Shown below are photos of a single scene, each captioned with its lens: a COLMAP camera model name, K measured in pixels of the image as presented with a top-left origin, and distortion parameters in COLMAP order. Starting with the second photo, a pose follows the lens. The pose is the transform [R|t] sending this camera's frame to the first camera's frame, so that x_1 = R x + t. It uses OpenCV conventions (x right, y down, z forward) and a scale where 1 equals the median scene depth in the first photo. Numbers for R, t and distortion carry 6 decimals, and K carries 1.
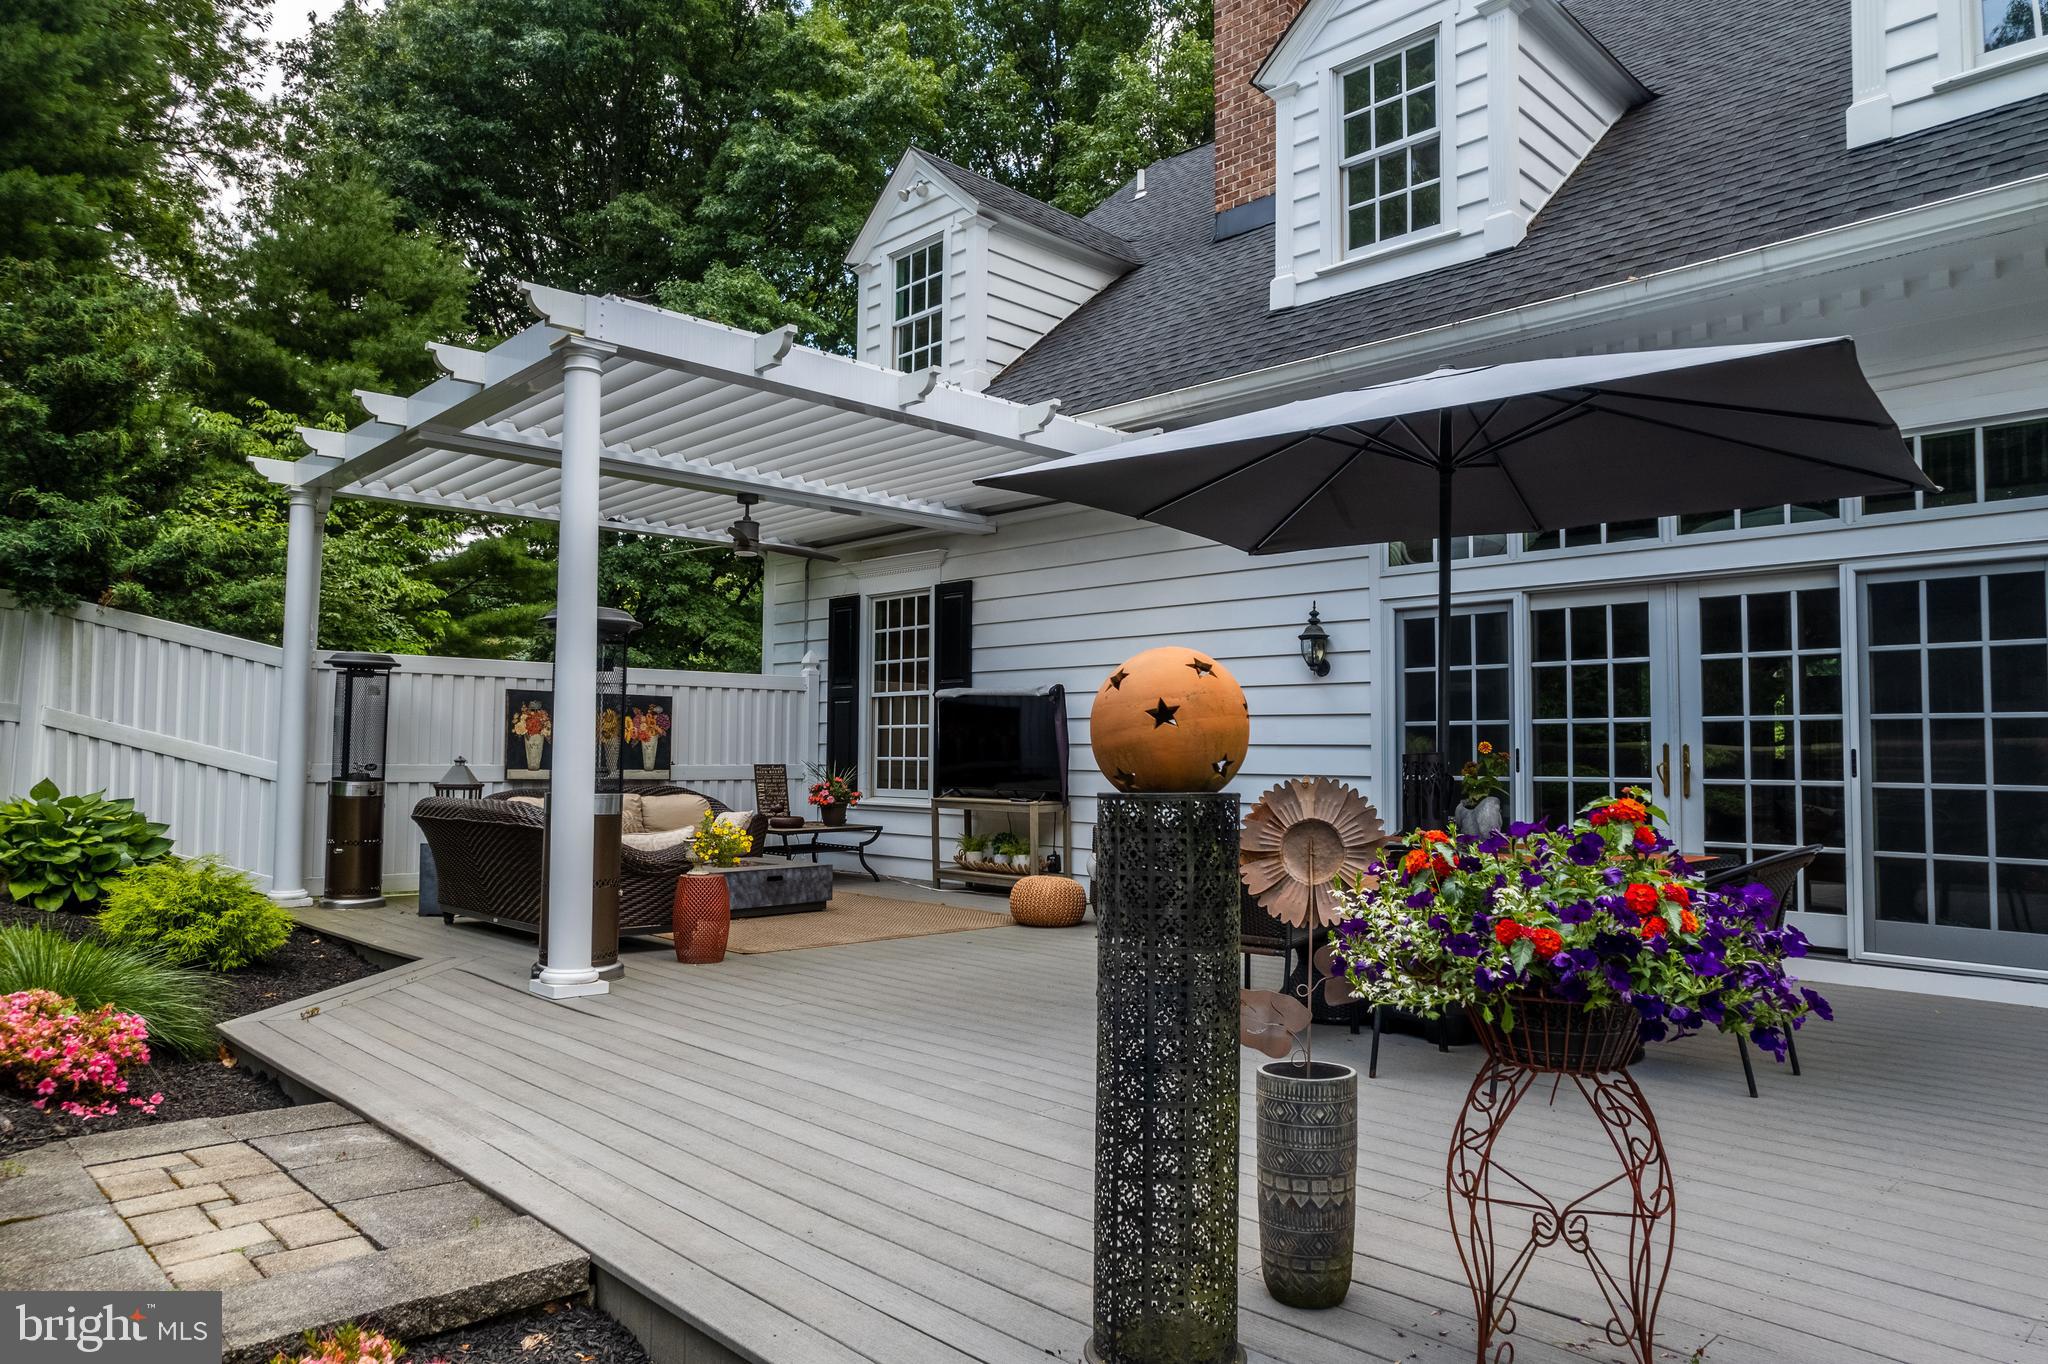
lens RADIAL K [[1329.8, 0, 1024.0], [0, 1329.8, 682.0], [0, 0, 1]] dist [-0.101027, 0.131705]
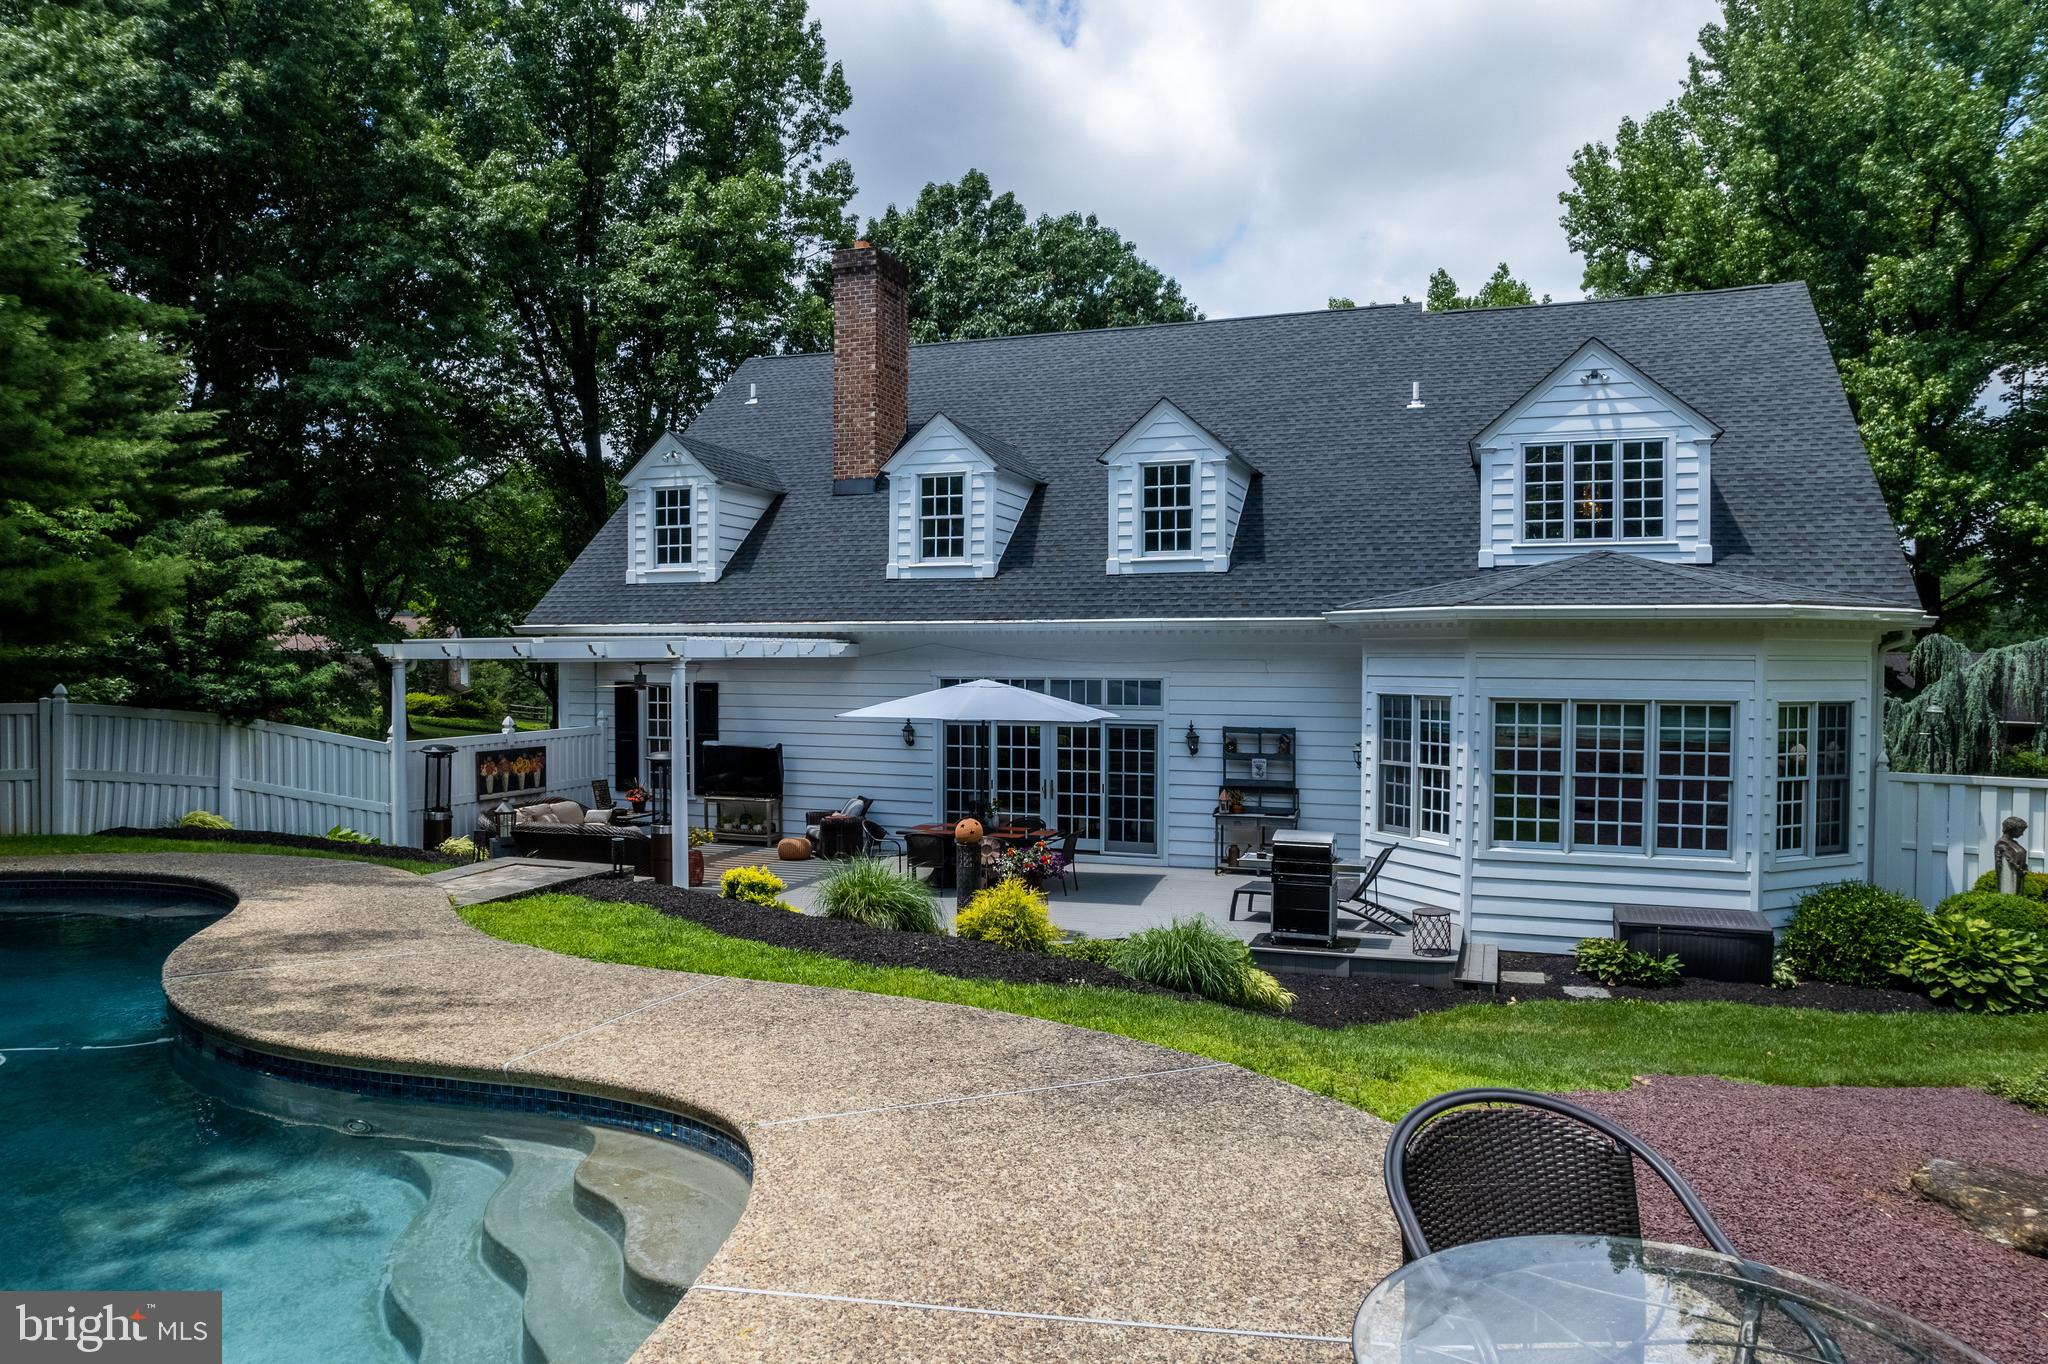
lens RADIAL K [[1325.8, 0, 1024.0], [0, 1325.8, 682.0], [0, 0, 1]] dist [-0.076296, 0.081526]
pose [[0.902826, -0.016008, 0.429708, -0.540879], [-0.017046, 0.997189, 0.072963, -0.263710], [-0.429668, -0.073198, 0.900015, -1.072307]]
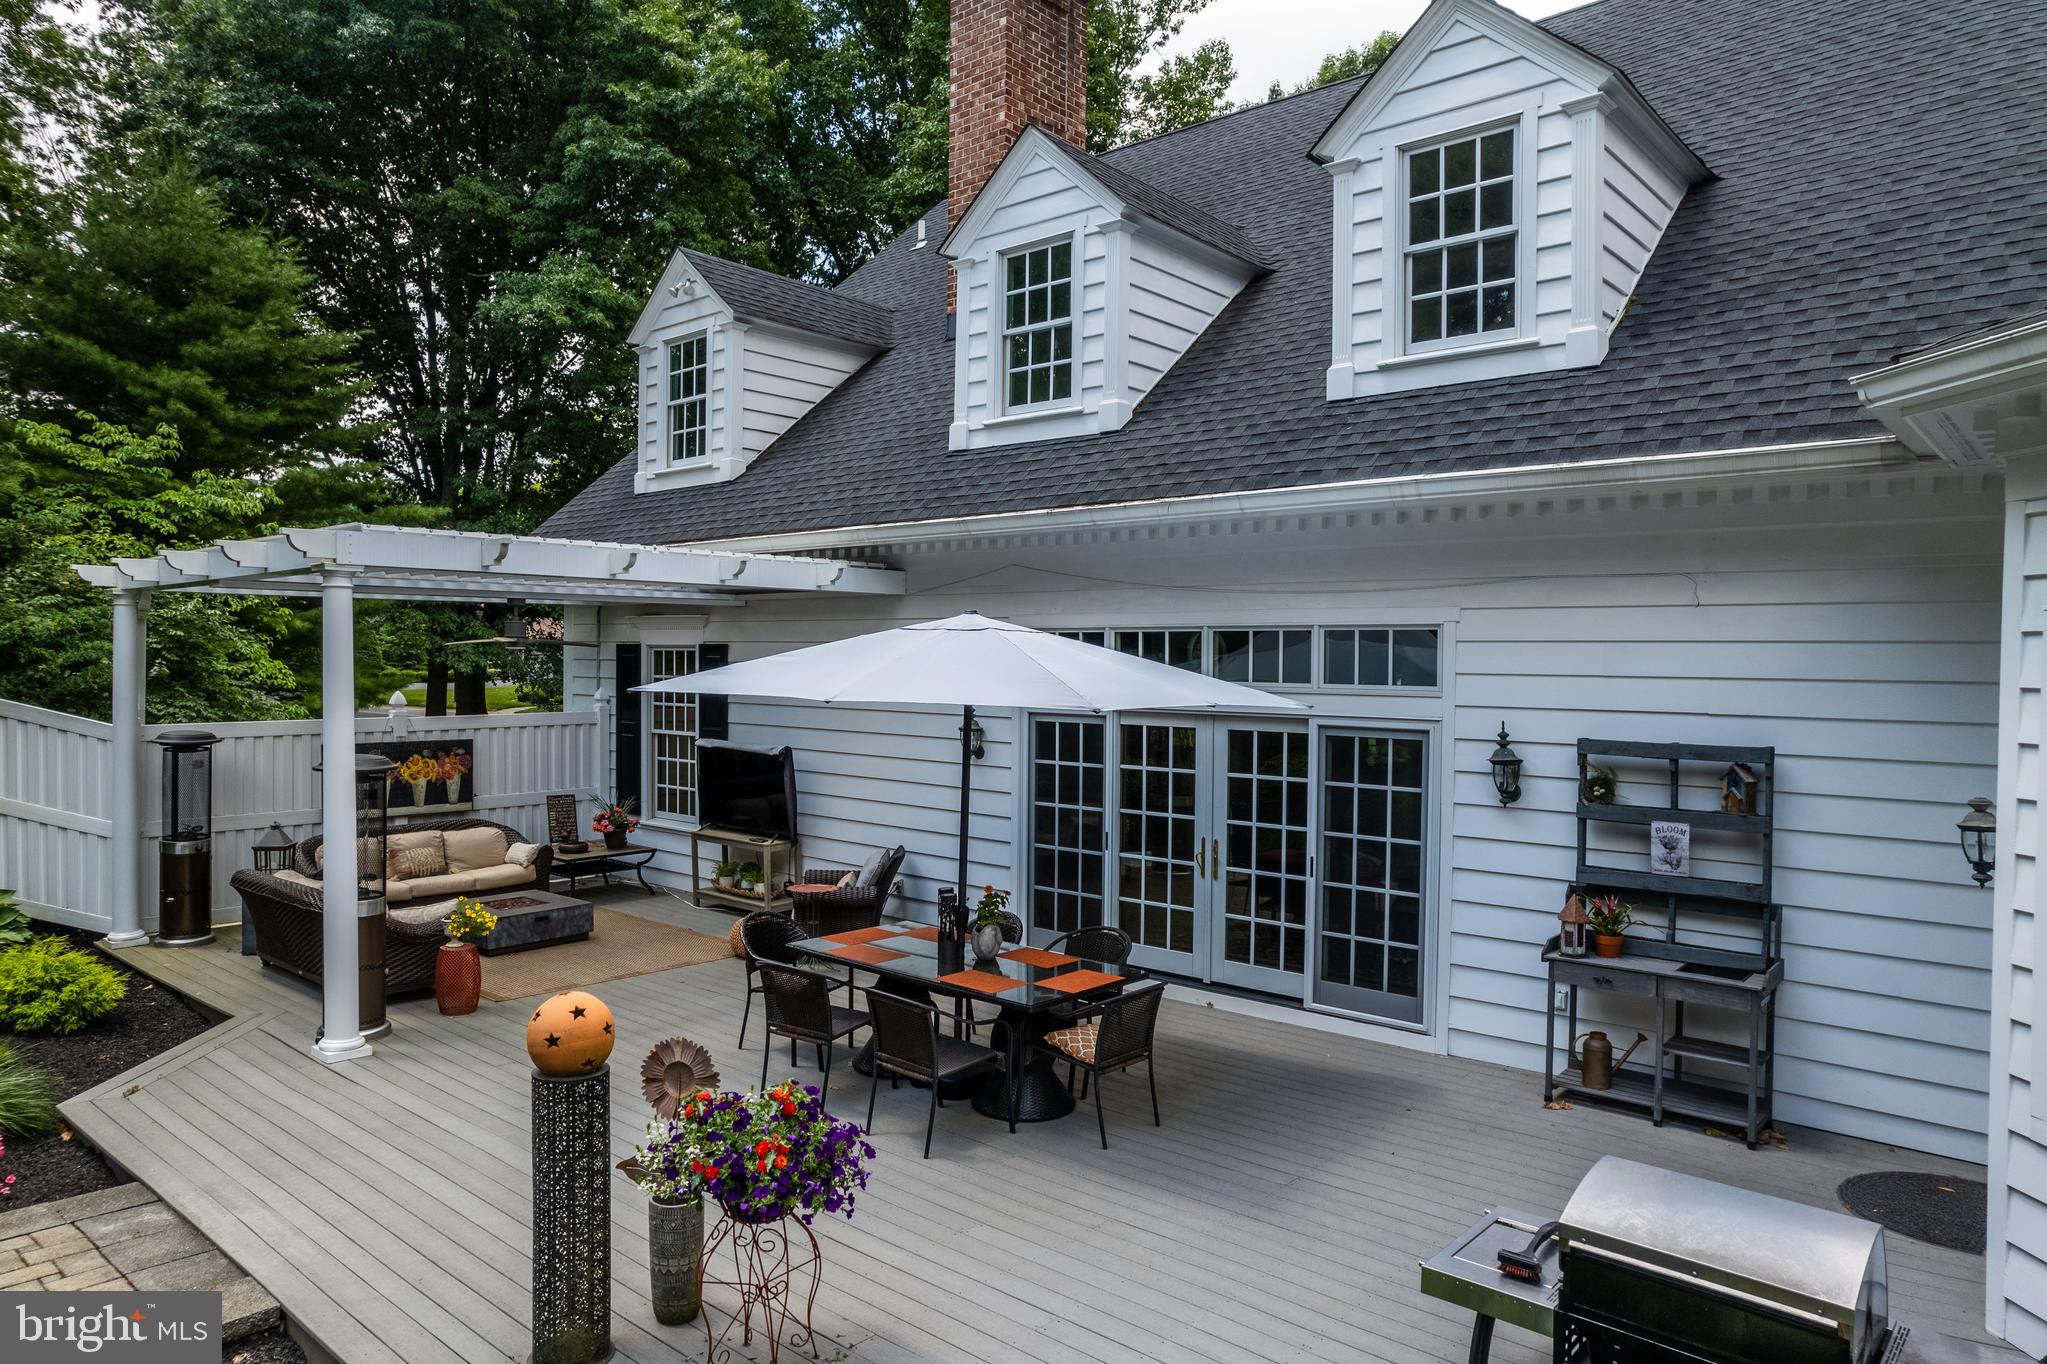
lens RADIAL K [[1325.2, 0, 1023.5], [0, 1325.2, 682.0], [0, 0, 1]] dist [-0.076296, 0.081526]
pose [[0.996928, -0.001075, 0.078316, 0.153135], [-0.004762, 0.997224, 0.074311, -0.153747], [-0.078179, -0.074456, 0.994155, -0.218651]]
